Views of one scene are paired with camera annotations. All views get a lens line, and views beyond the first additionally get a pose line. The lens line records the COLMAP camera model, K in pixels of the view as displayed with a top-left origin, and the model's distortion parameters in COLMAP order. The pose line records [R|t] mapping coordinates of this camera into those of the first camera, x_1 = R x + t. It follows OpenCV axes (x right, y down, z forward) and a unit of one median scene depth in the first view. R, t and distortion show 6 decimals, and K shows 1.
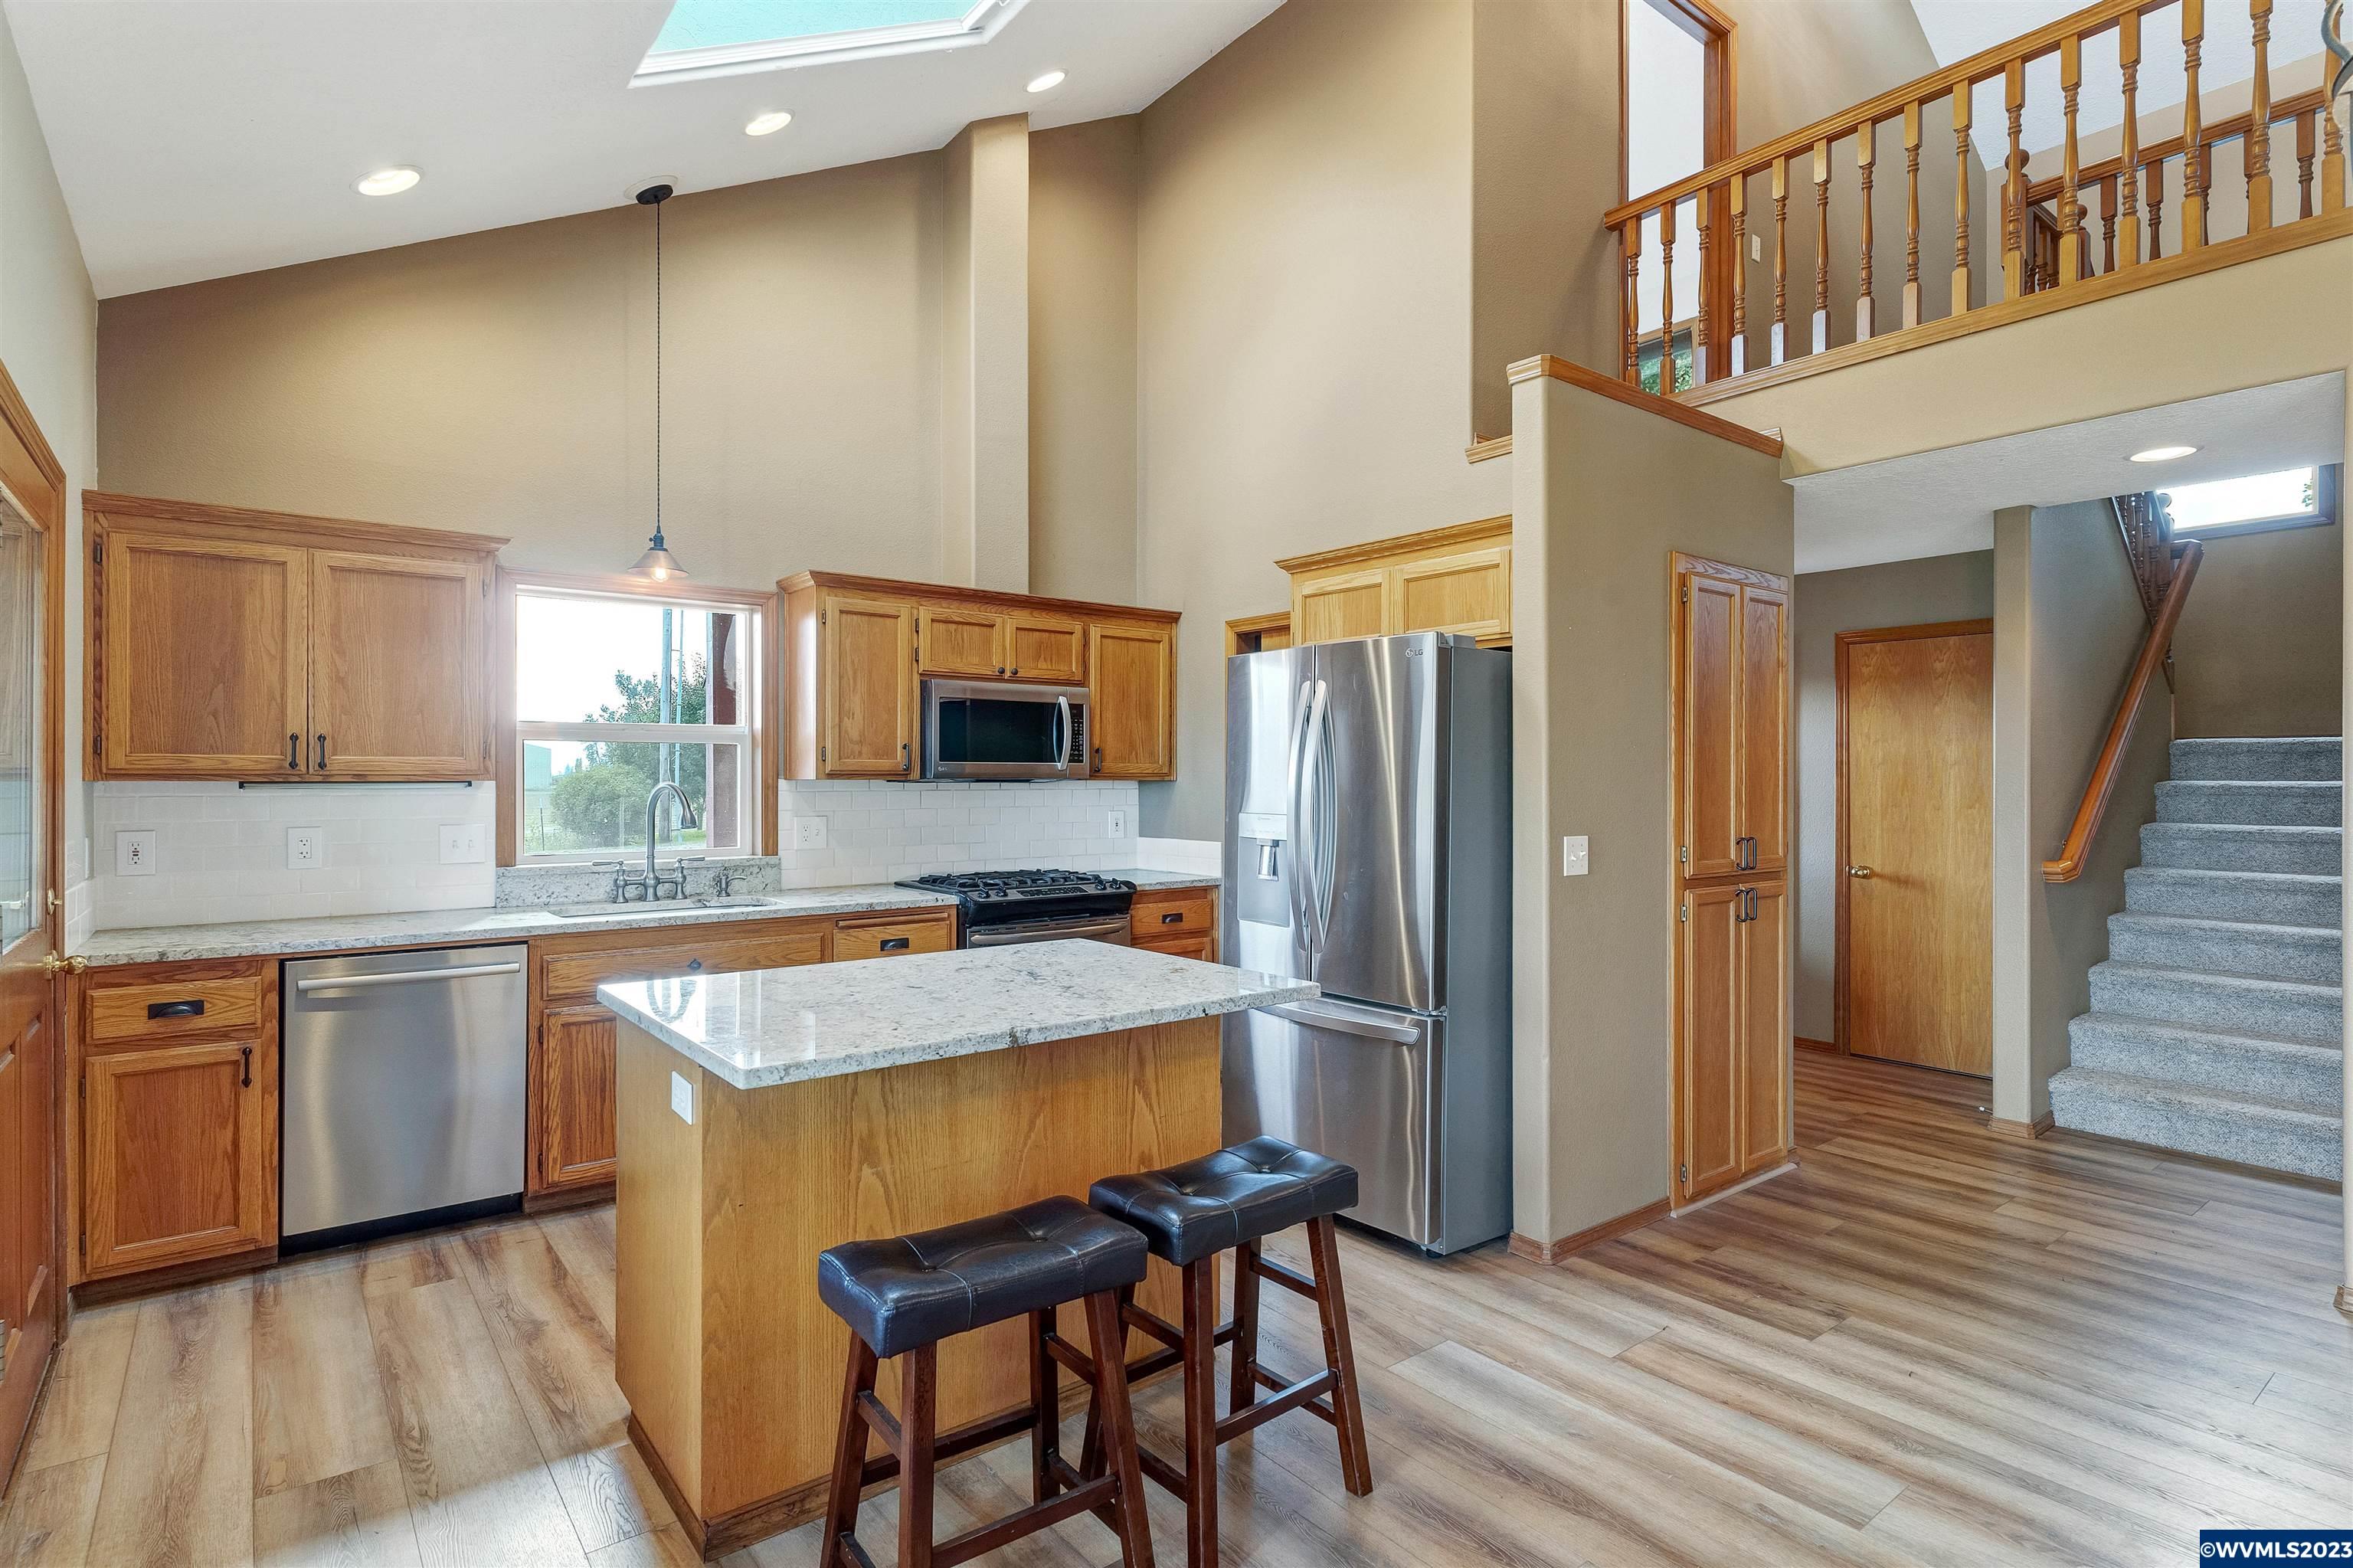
lens RADIAL K [[1173.1, 0, 1181.6], [0, 1173.1, 782.9], [0, 0, 1]] dist [0.004024, 0.000257]
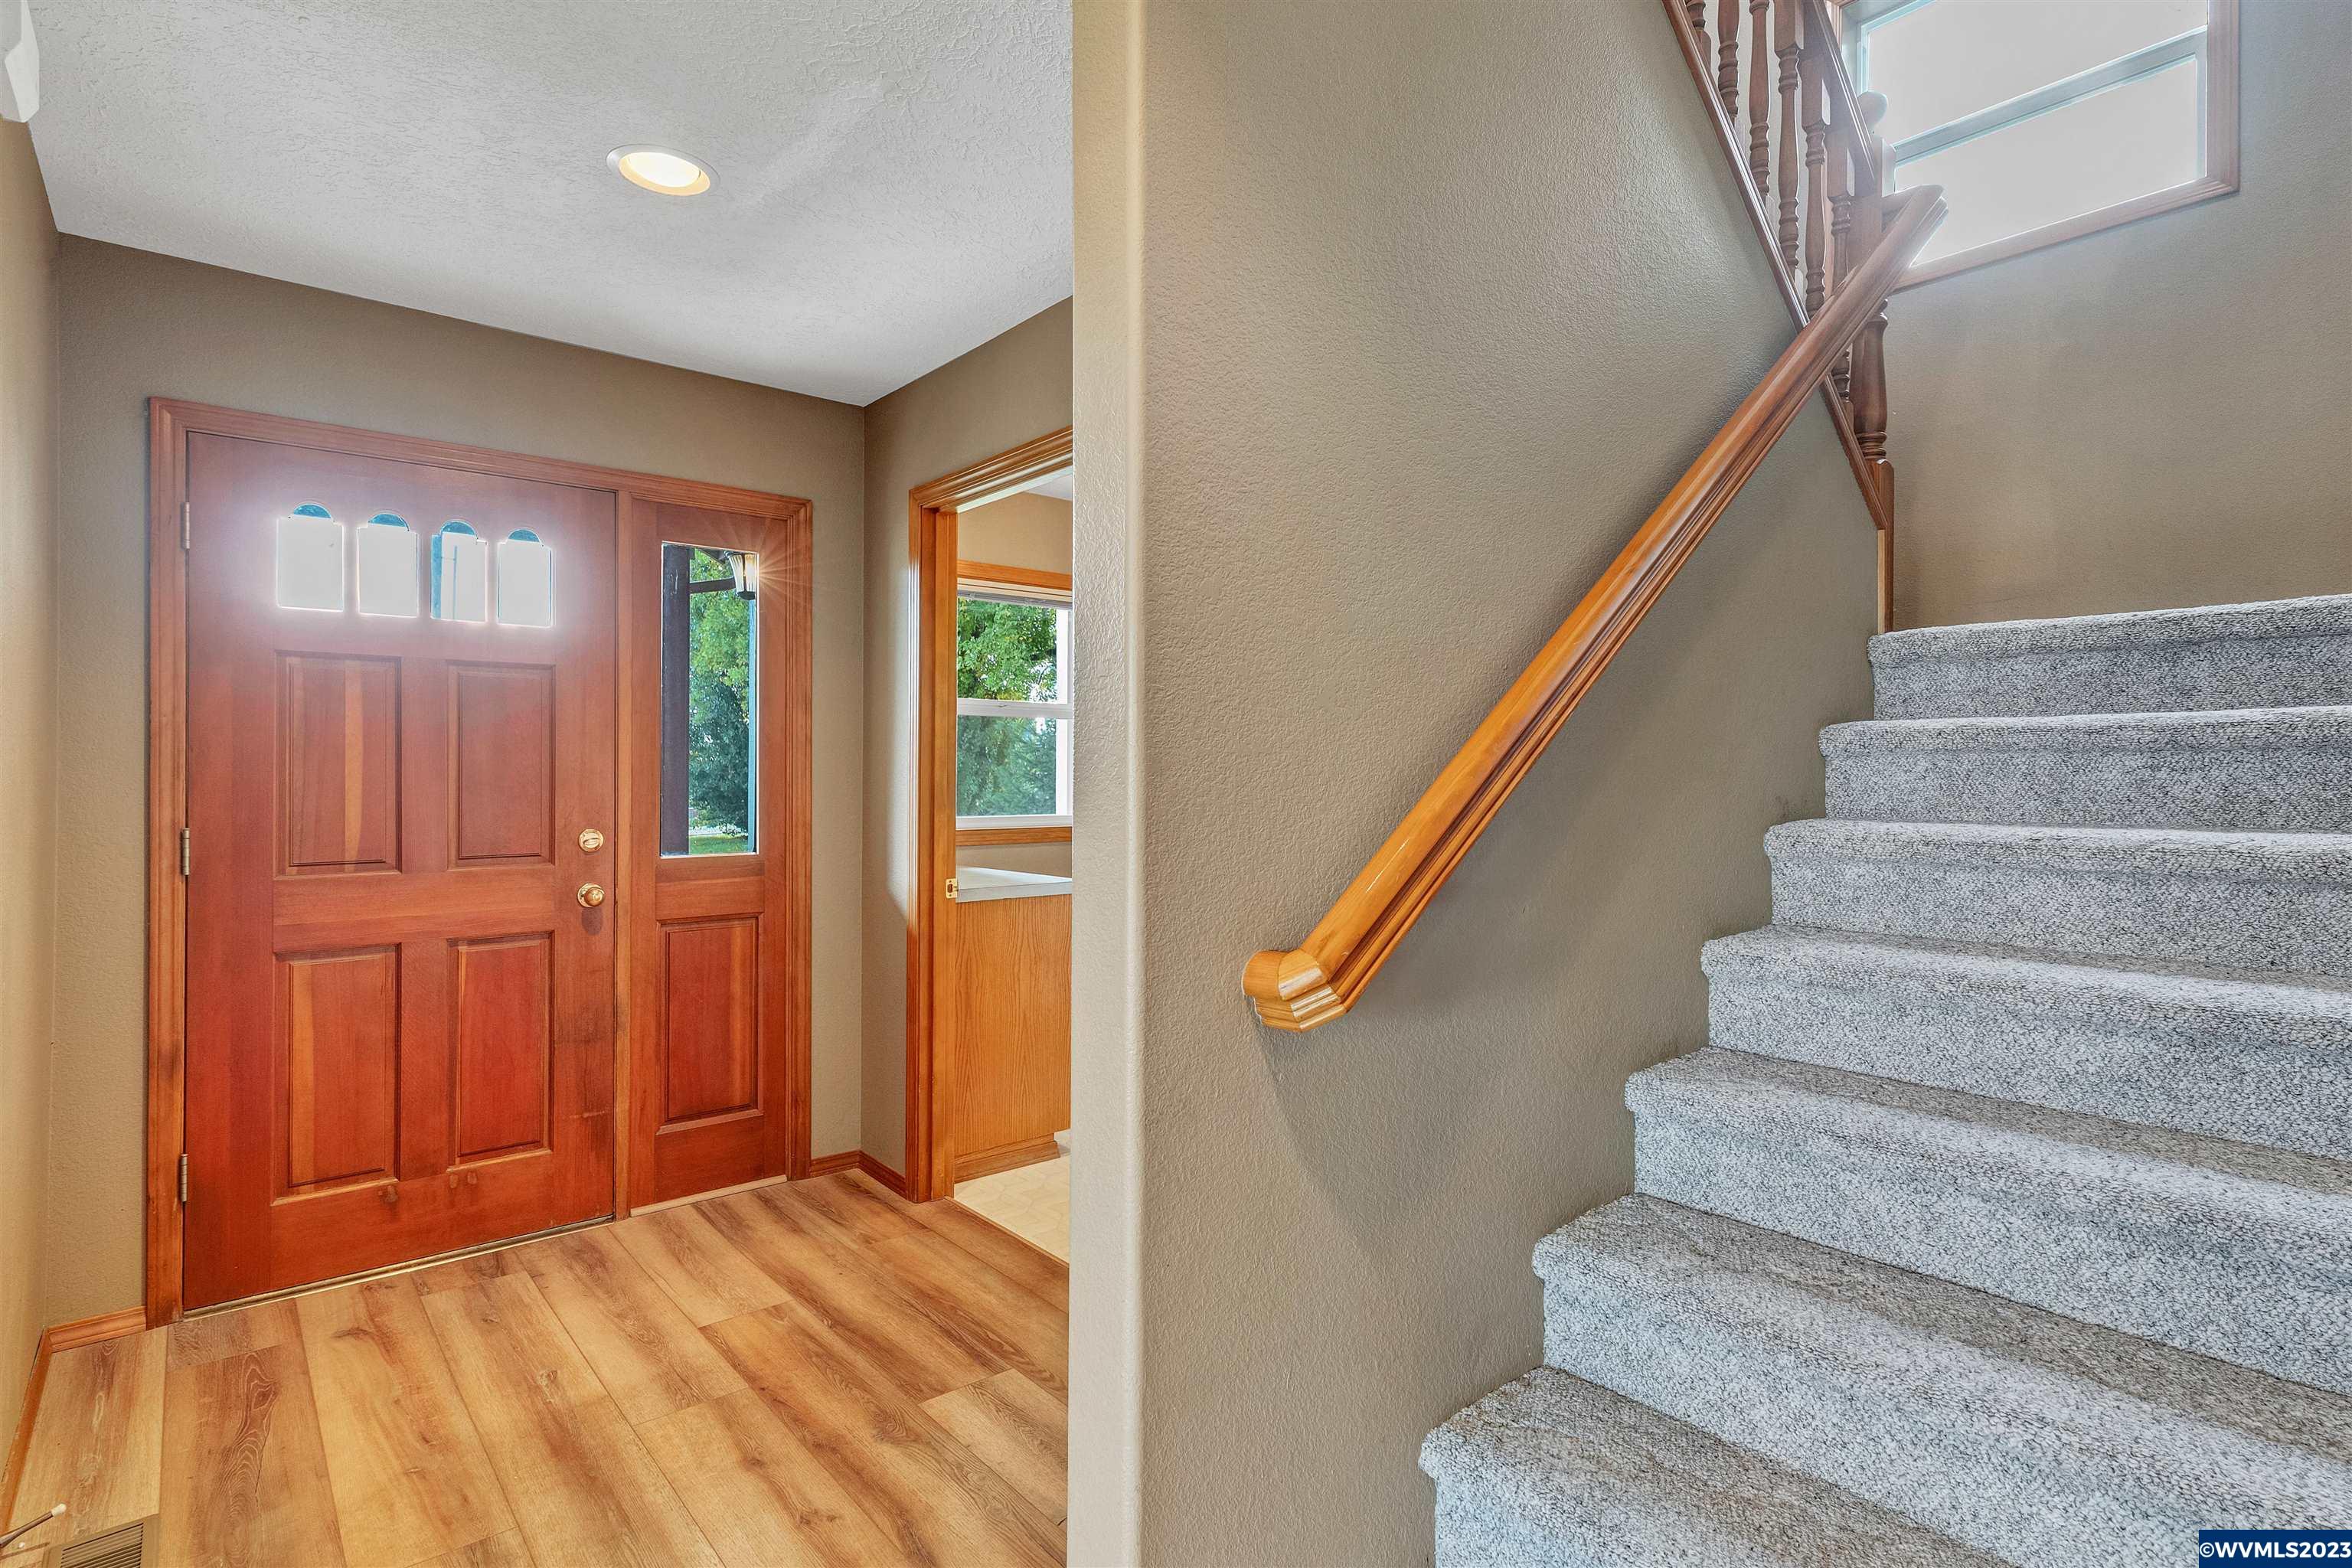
lens RADIAL K [[1172.5, 0, 1170.6], [0, 1172.5, 782.3], [0, 0, 1]] dist [0.004024, 0.000257]
pose [[0.999578, 0.006413, 0.028348, 0.621011], [-0.006339, 0.999976, -0.002674, 0.024380], [-0.028364, 0.002493, 0.999595, 0.625025]]
